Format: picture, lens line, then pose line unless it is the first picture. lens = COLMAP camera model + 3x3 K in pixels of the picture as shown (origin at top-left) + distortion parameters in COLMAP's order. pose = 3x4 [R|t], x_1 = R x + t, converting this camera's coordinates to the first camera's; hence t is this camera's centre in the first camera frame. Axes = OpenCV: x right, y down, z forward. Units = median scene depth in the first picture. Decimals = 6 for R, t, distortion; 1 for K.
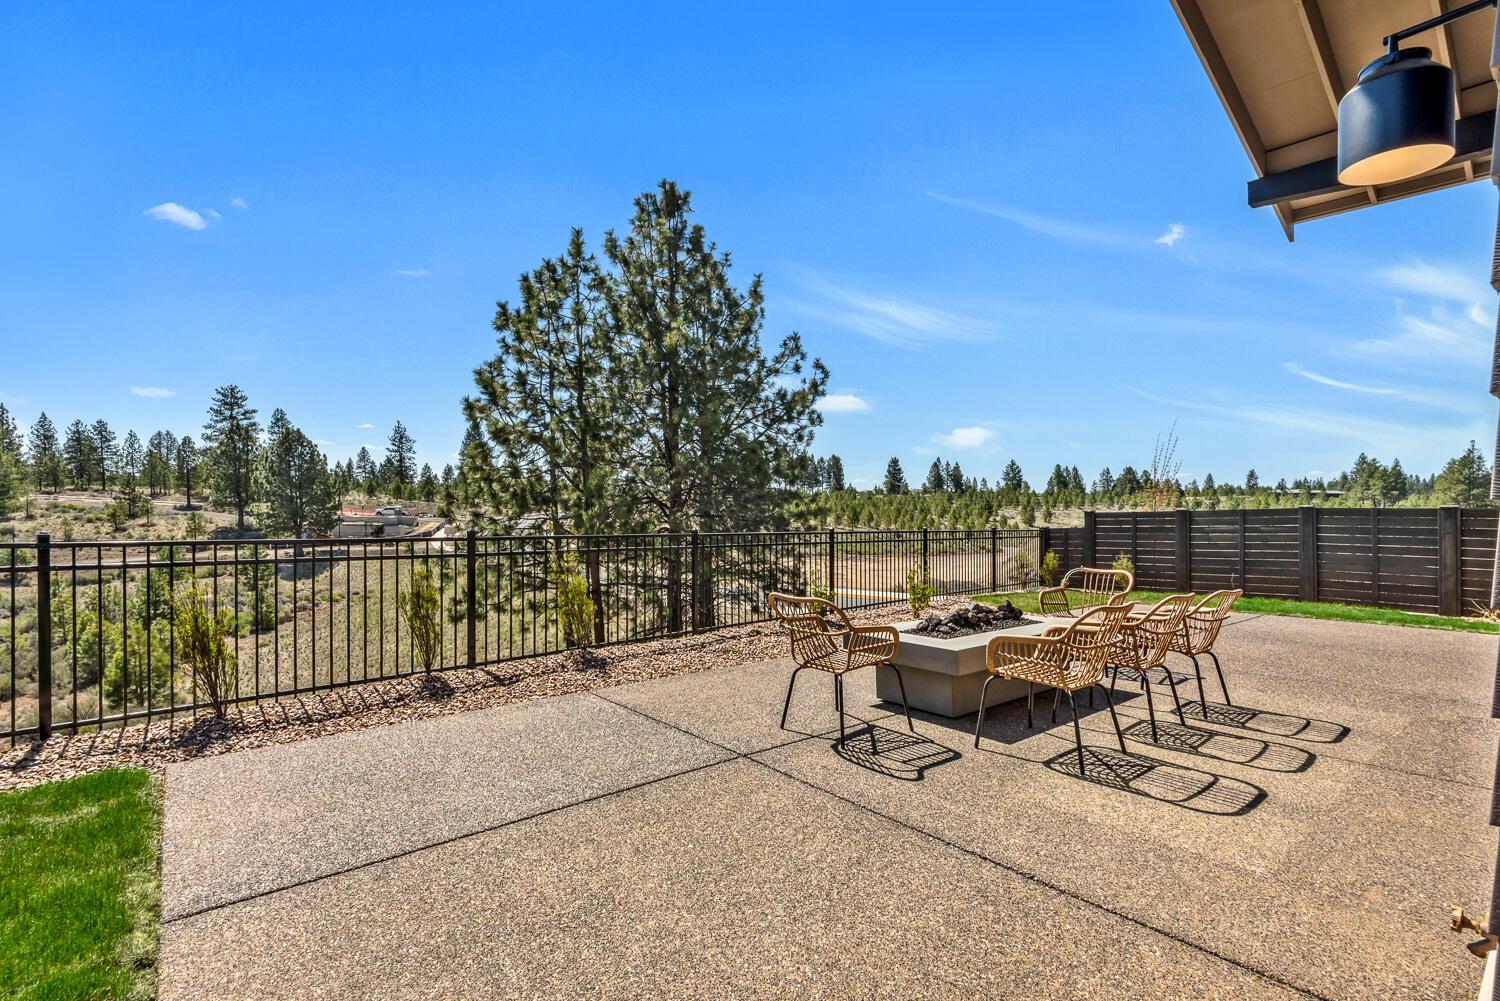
lens RADIAL K [[689.0, 0, 750.0], [0, 689.0, 500.5], [0, 0, 1]] dist [0.041758, -0.030673]
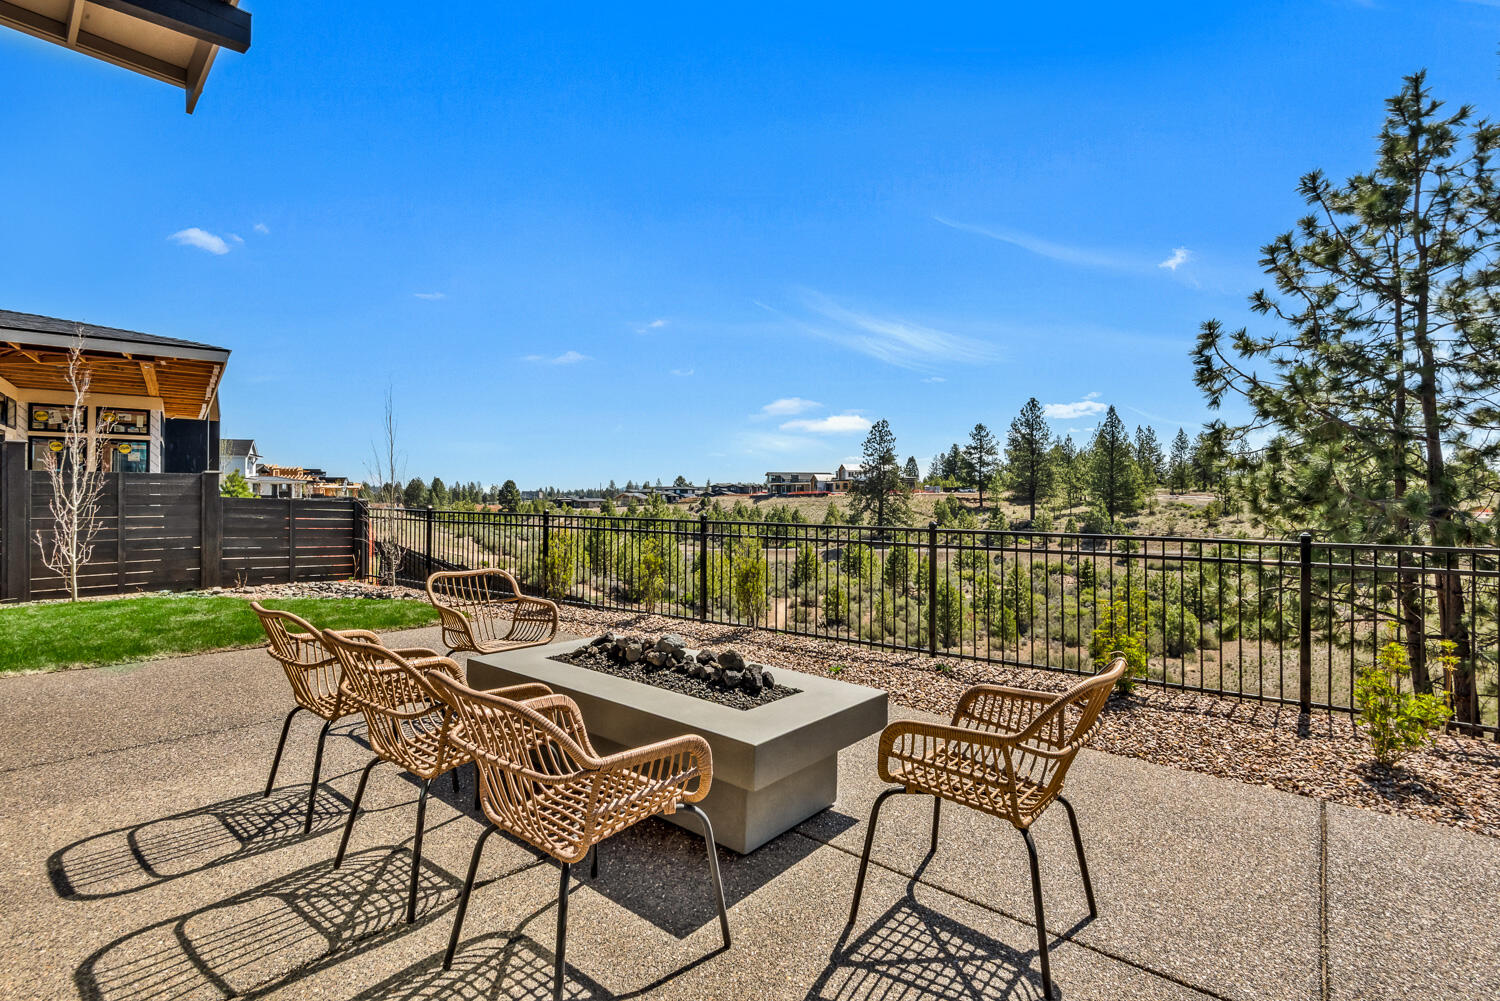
lens RADIAL K [[691.9, 0, 750.0], [0, 691.9, 500.5], [0, 0, 1]] dist [0.018834, -0.010141]
pose [[0.182923, -0.011745, -0.983057, 1.373354], [0.013386, 0.999866, -0.009455, 0.048482], [0.983036, -0.011430, 0.183055, 1.379296]]
